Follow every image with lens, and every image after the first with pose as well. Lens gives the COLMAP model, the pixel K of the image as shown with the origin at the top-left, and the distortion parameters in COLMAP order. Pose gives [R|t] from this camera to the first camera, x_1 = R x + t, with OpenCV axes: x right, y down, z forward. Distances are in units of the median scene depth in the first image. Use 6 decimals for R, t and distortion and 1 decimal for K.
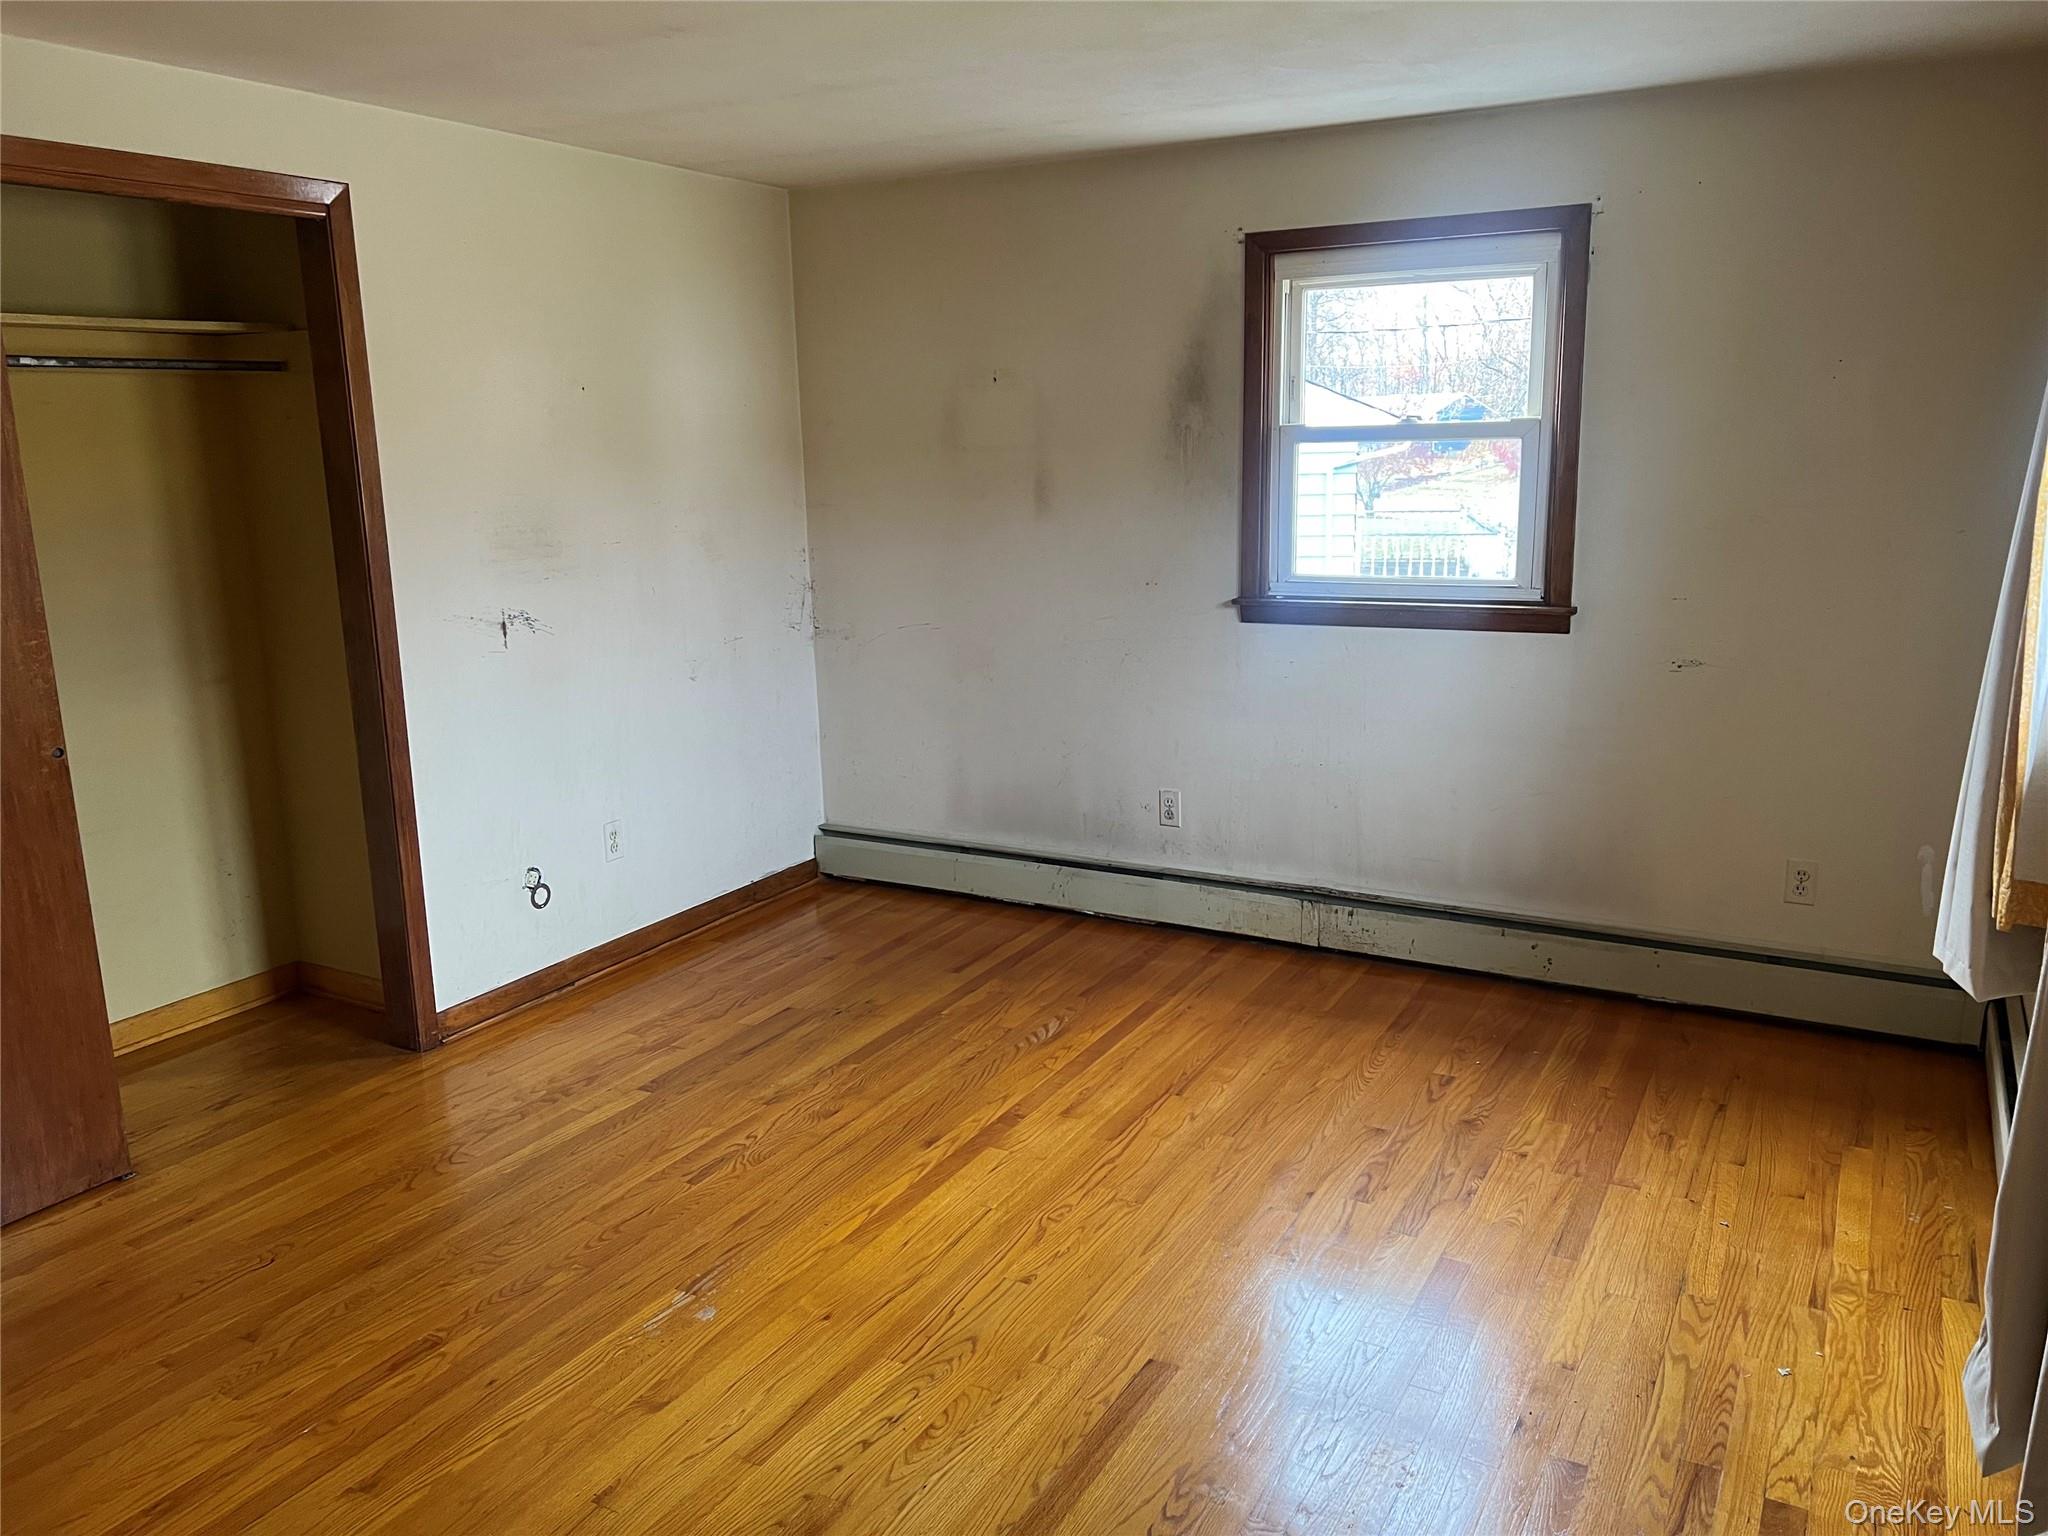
lens RADIAL K [[1523.8, 0, 1028.5], [0, 1523.8, 755.6], [0, 0, 1]] dist [0.074559, -0.084767]
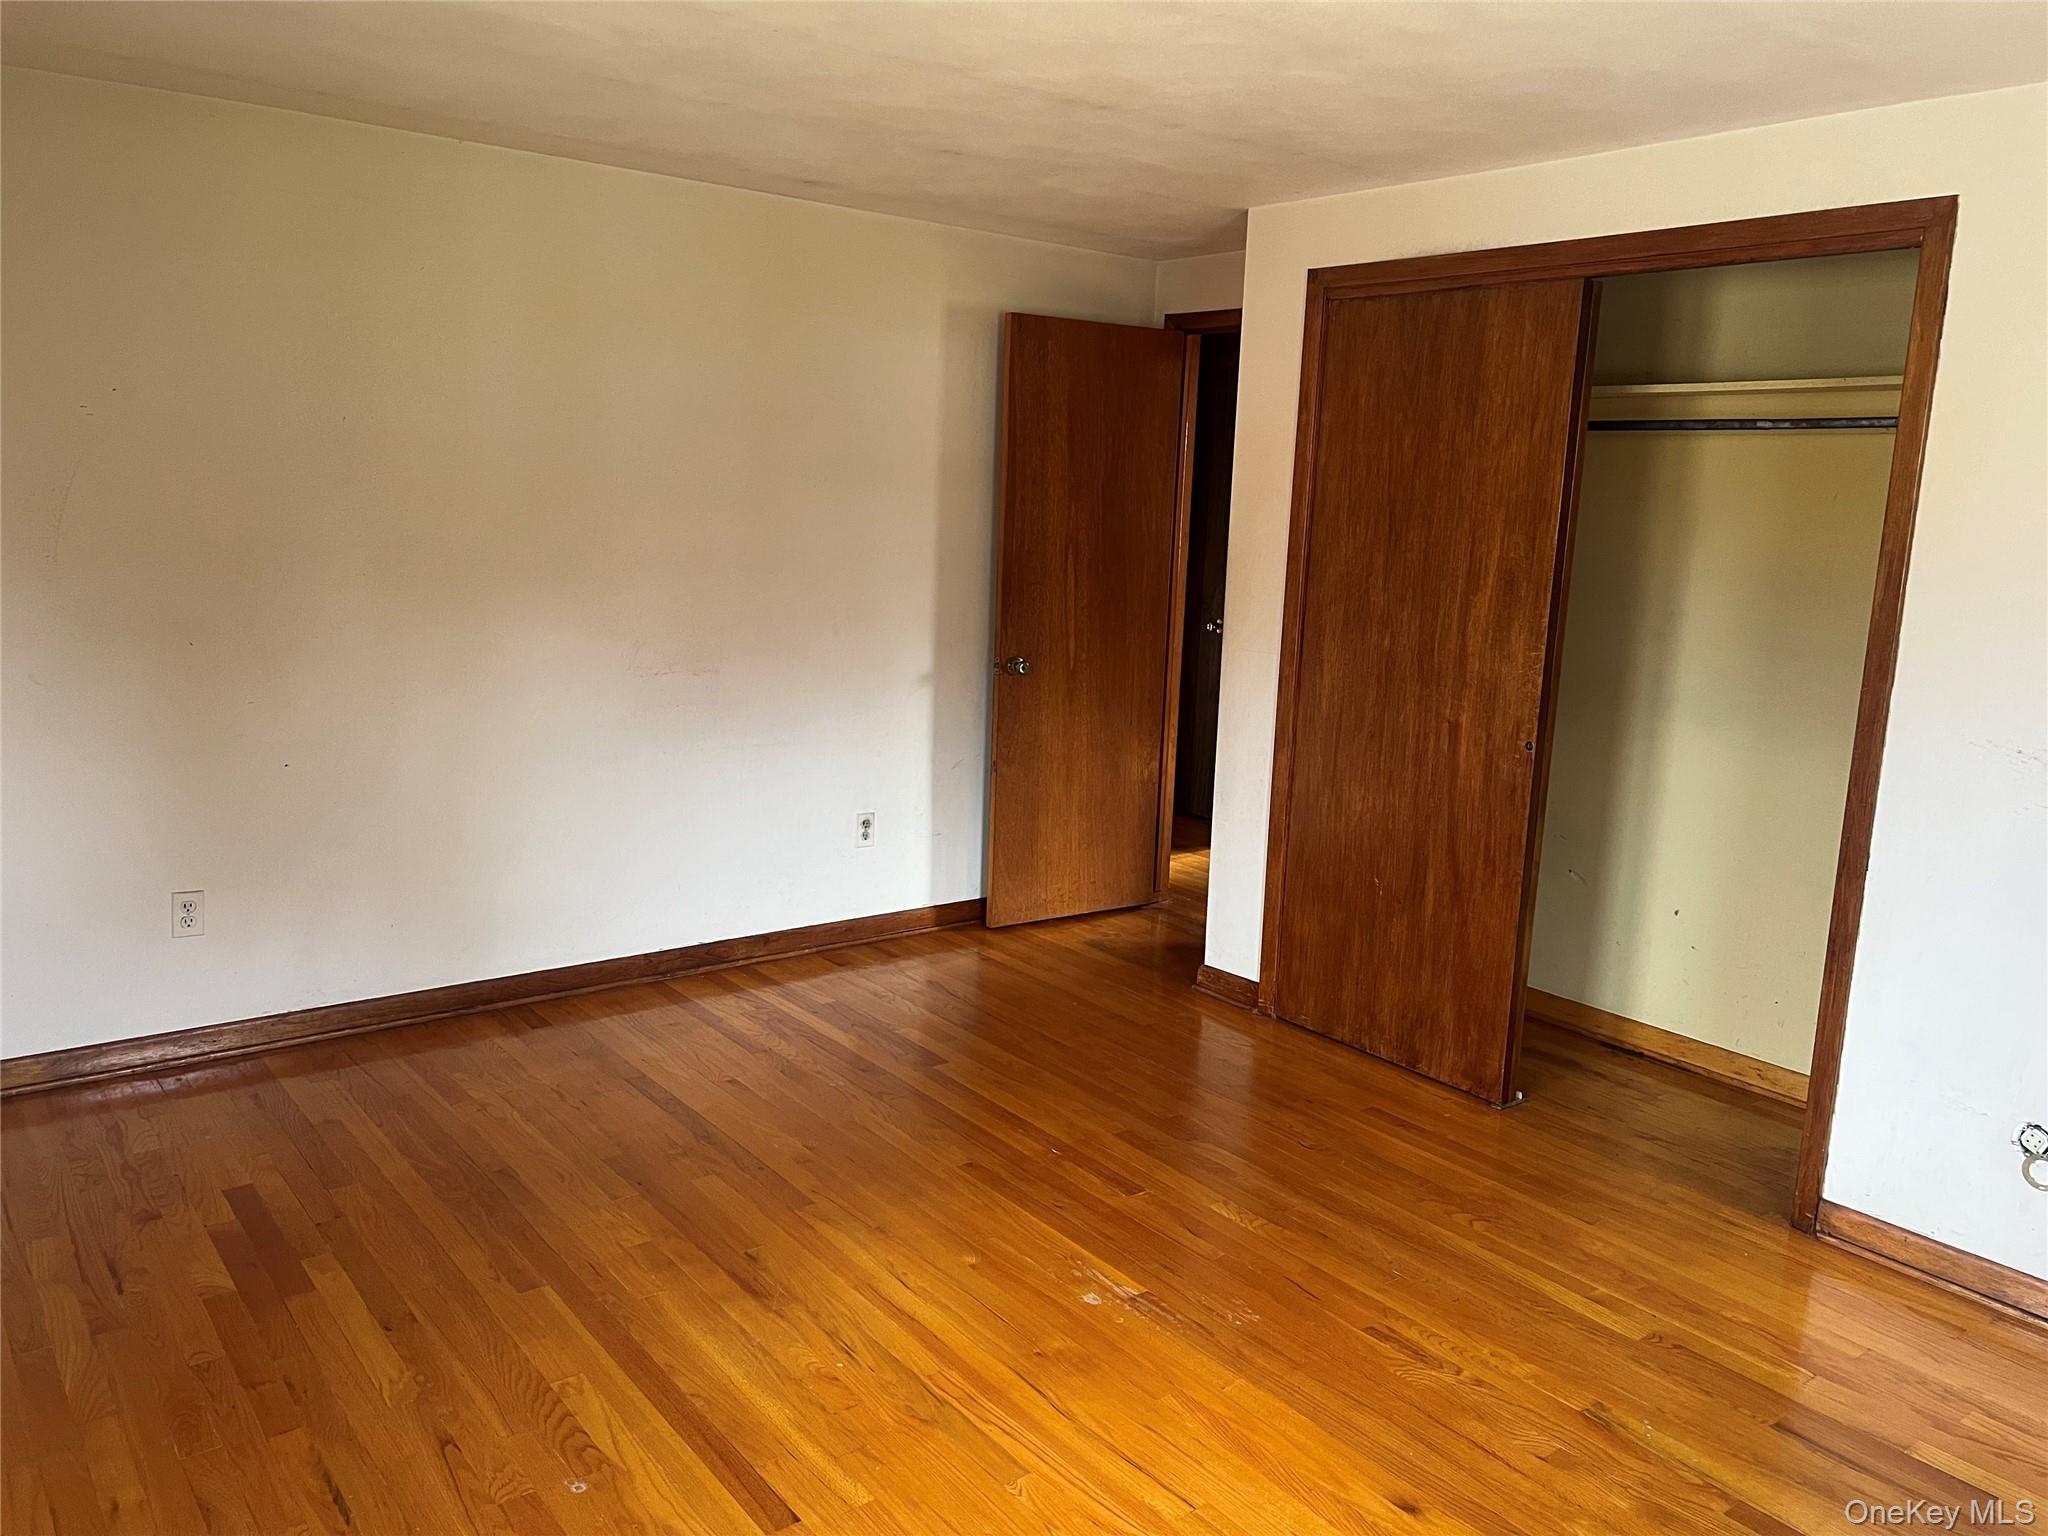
lens RADIAL K [[1523.8, 0, 1028.5], [0, 1523.8, 755.6], [0, 0, 1]] dist [0.074559, -0.084767]
pose [[-0.382268, 0.161733, -0.909788, 0.564036], [-0.222613, 0.939447, 0.260542, -0.202117], [0.896836, 0.302128, -0.323116, 0.948712]]
